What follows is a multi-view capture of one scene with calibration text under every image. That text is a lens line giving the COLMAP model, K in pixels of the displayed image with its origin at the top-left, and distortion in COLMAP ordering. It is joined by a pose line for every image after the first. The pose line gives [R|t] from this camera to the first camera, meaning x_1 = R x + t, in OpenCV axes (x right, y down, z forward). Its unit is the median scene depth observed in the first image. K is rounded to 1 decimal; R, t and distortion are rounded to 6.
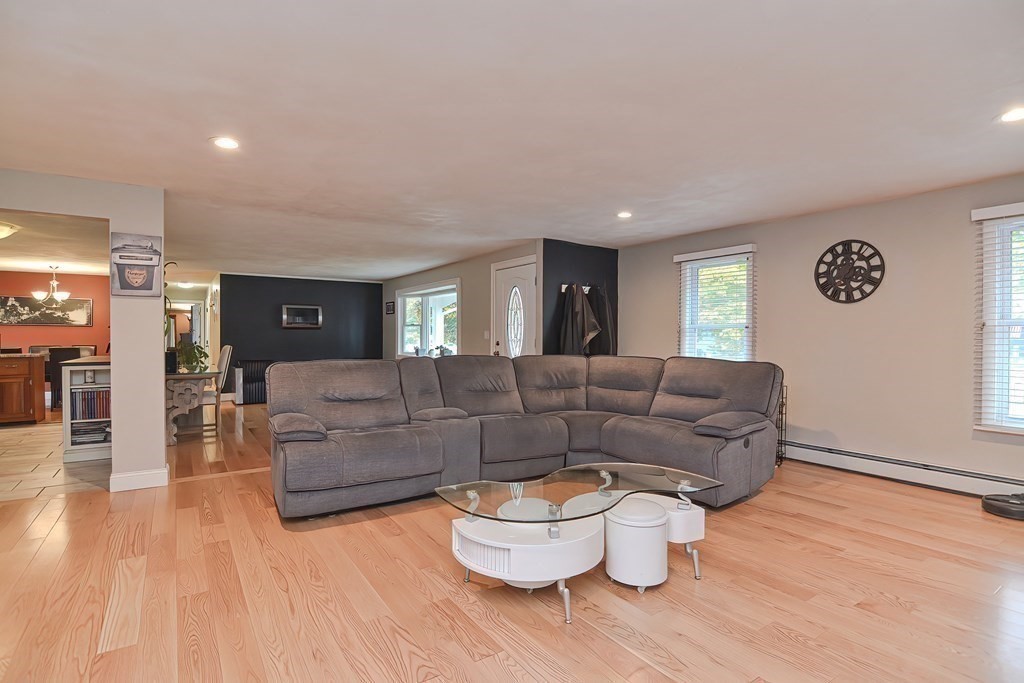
lens RADIAL K [[512.6, 0, 503.9], [0, 512.6, 342.0], [0, 0, 1]] dist [-0.026247, -0.000262]
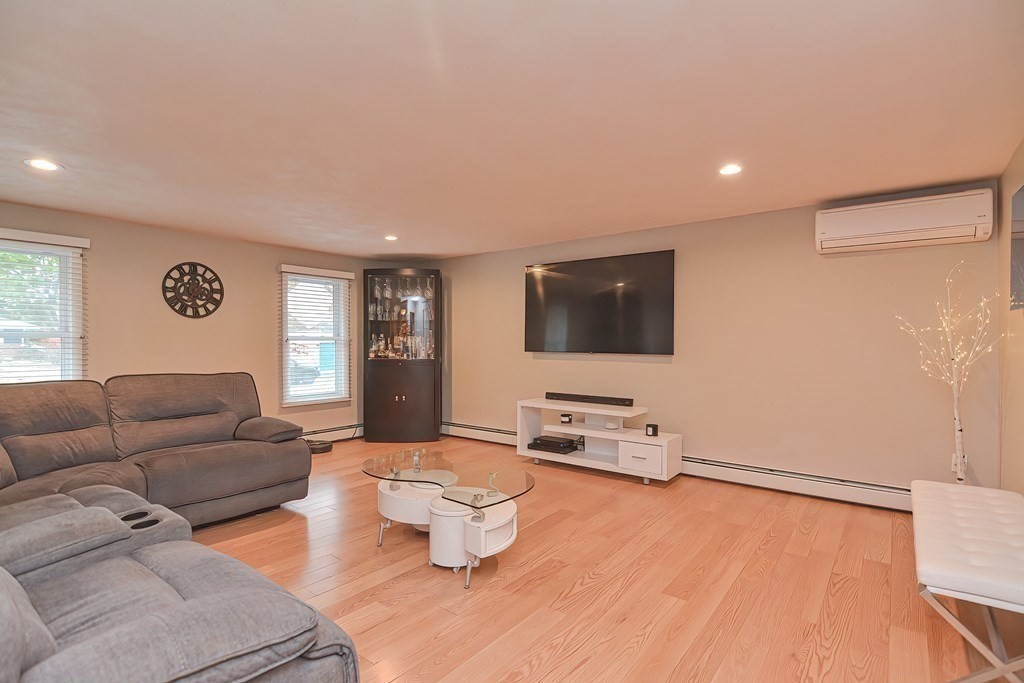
lens RADIAL K [[512.6, 0, 503.9], [0, 512.6, 341.4], [0, 0, 1]] dist [-0.026247, -0.000262]
pose [[-0.333302, -0.001014, 0.942819, -0.624414], [0.009961, 0.999940, 0.004596, -0.023026], [-0.942767, 0.010924, -0.333272, 0.731847]]
